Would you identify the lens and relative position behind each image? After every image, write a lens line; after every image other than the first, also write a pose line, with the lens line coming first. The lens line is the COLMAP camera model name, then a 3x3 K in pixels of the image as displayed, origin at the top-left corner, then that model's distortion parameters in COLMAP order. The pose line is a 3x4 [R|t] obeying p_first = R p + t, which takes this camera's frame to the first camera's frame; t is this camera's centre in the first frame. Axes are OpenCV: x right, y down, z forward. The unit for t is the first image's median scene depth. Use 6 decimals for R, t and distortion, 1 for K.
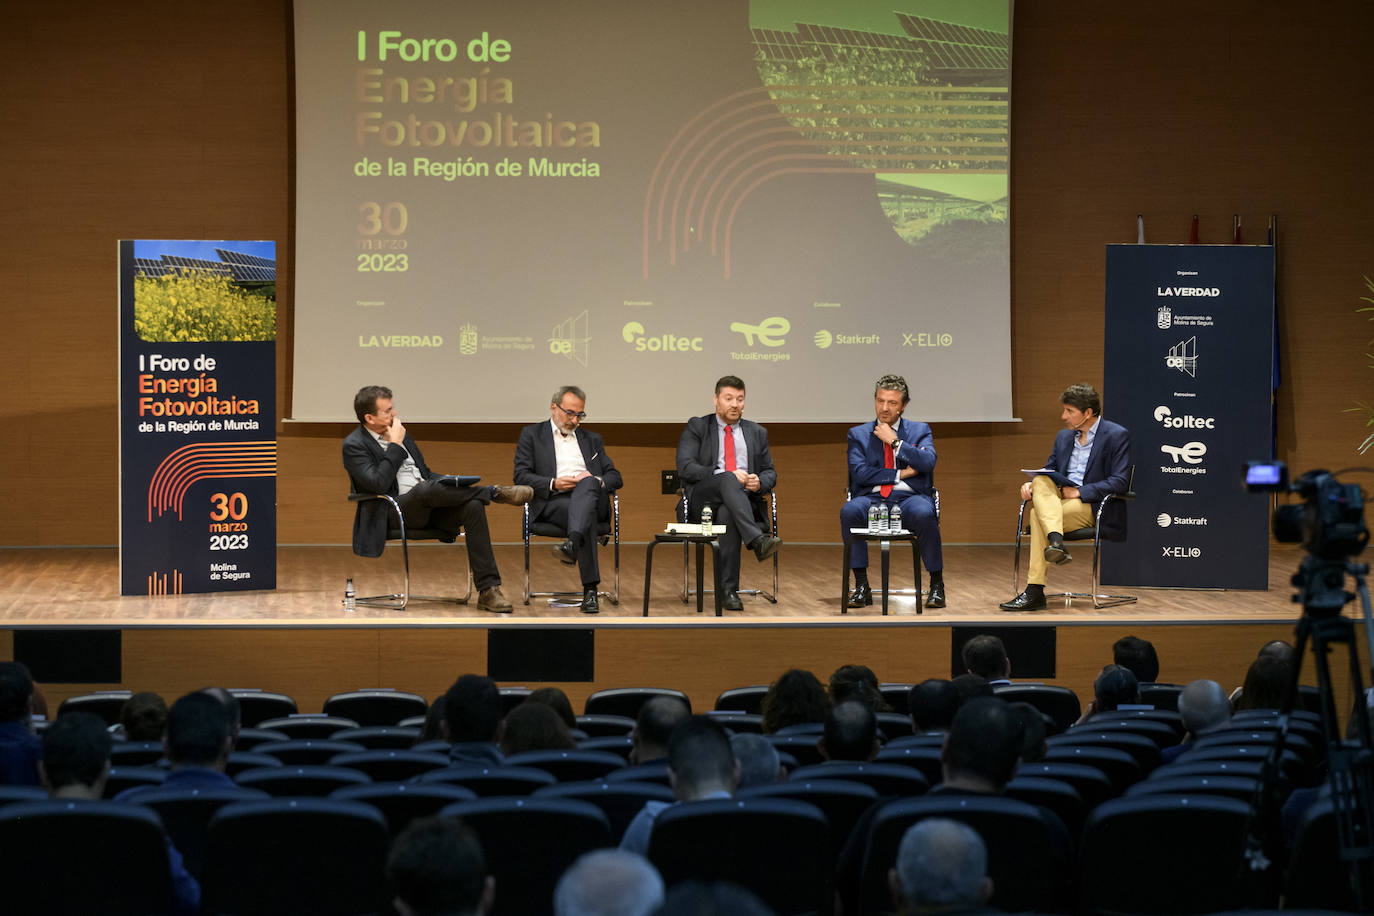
lens RADIAL K [[3642.7, 0, 687.0], [0, 3642.7, 458.0], [0, 0, 1]] dist [0.260787, -10.680483]
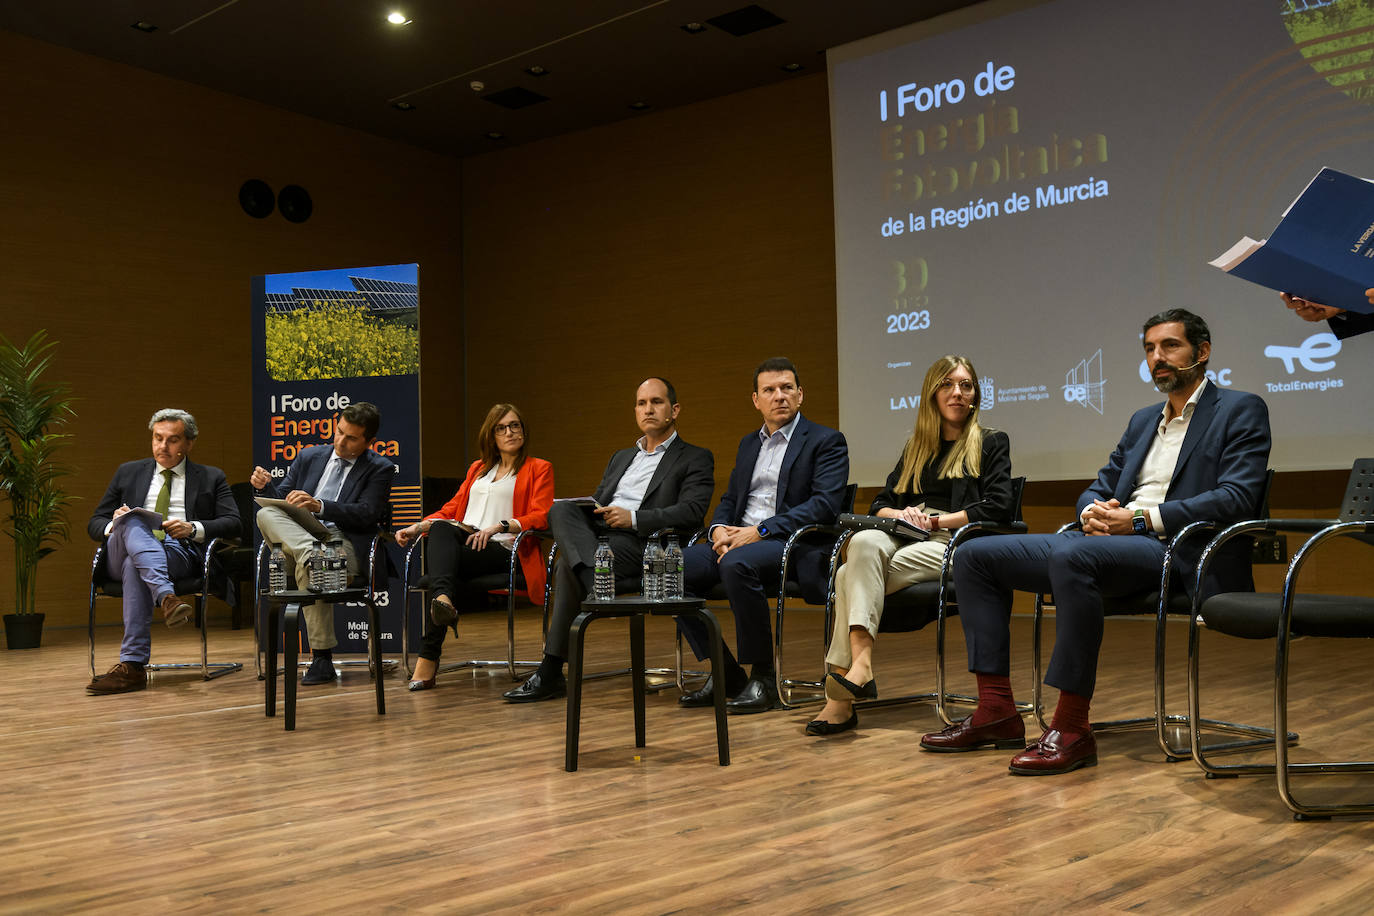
lens RADIAL K [[1477.7, 0, 708.9], [0, 1477.7, 455.9], [0, 0, 1]] dist [0.010068, 0.007315]
pose [[0.651578, -0.051100, -0.756859, 0.207539], [-0.010699, 0.997010, -0.076524, 0.014905], [0.758506, 0.057959, 0.649083, 0.823278]]
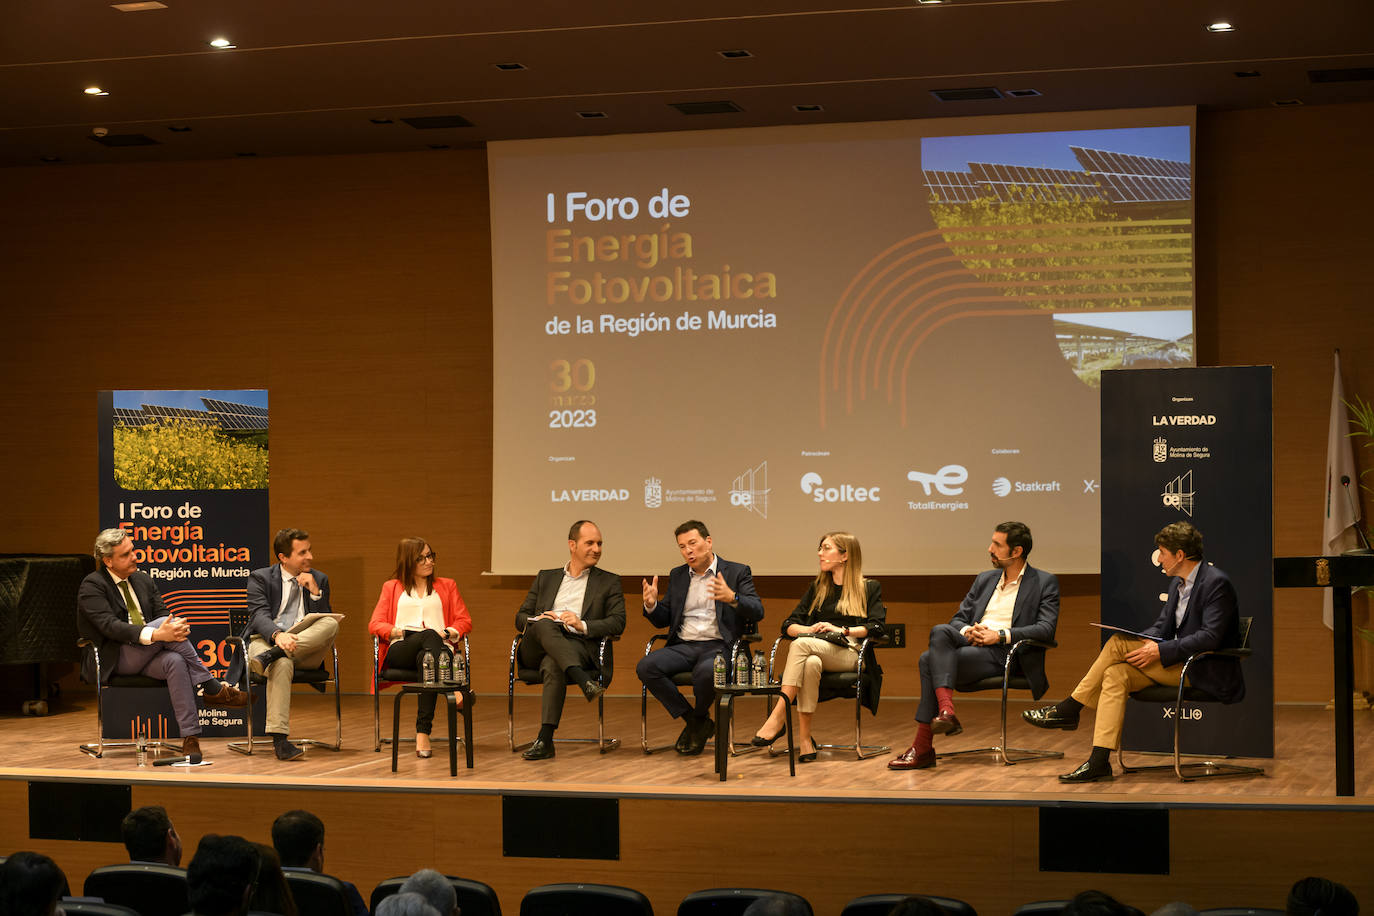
lens RADIAL K [[2898.8, 0, 687.0], [0, 2898.8, 458.0], [0, 0, 1]] dist [-0.145412, 0.176316]
pose [[0.918691, -0.018234, -0.394556, 0.309526], [-0.005044, 0.998311, -0.057880, 0.005007], [0.394945, 0.055164, 0.917047, 0.314608]]
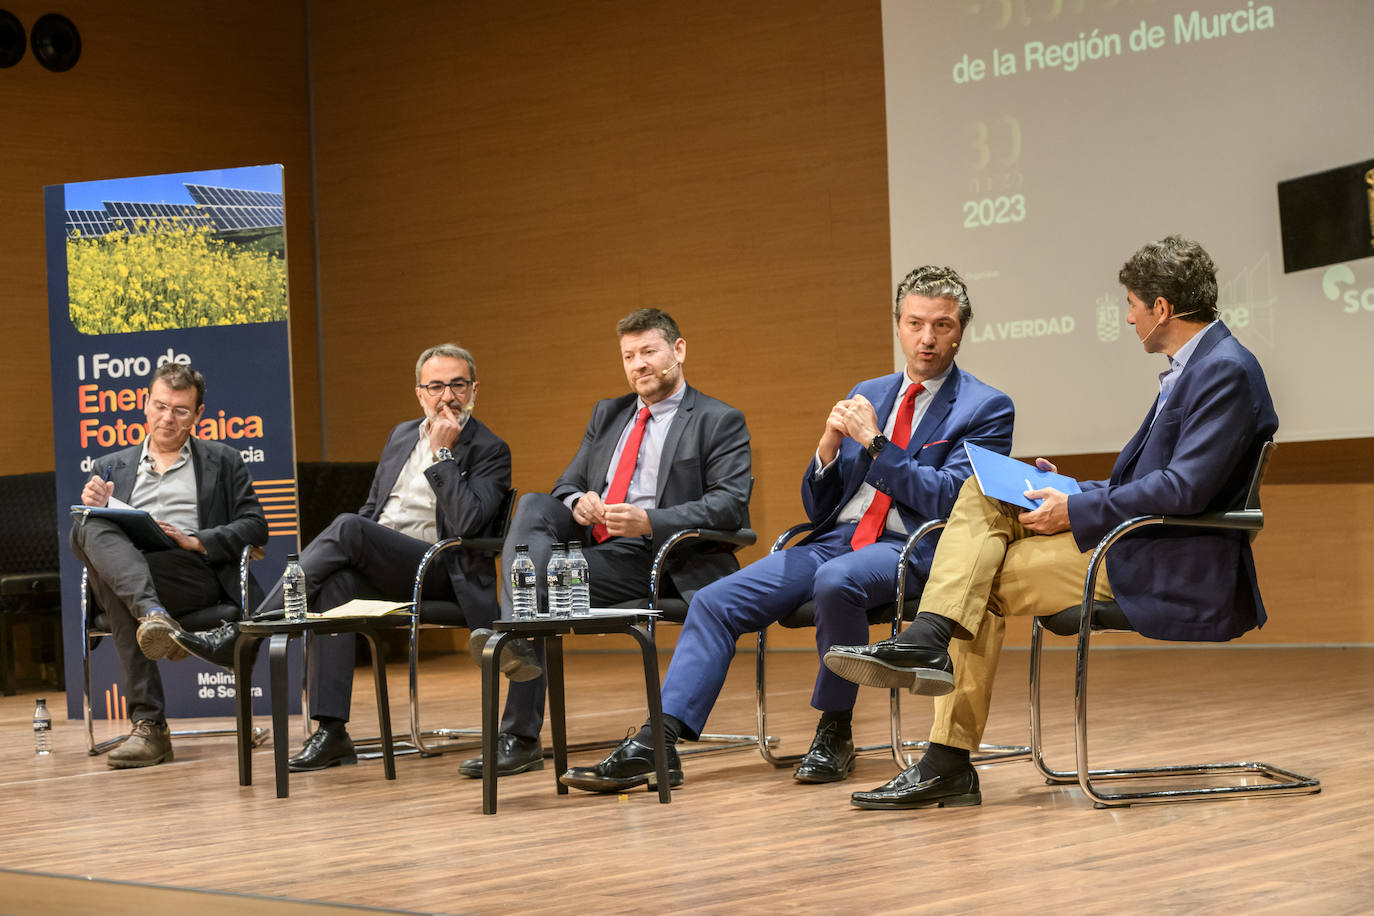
lens RADIAL K [[2801.6, 0, 687.0], [0, 2801.6, 458.0], [0, 0, 1]] dist [-0.064554, 0.018843]
pose [[0.642823, -0.048626, -0.764470, 0.302905], [0.014221, 0.998569, -0.051559, 0.017743], [0.765882, 0.022272, 0.642595, 0.744636]]
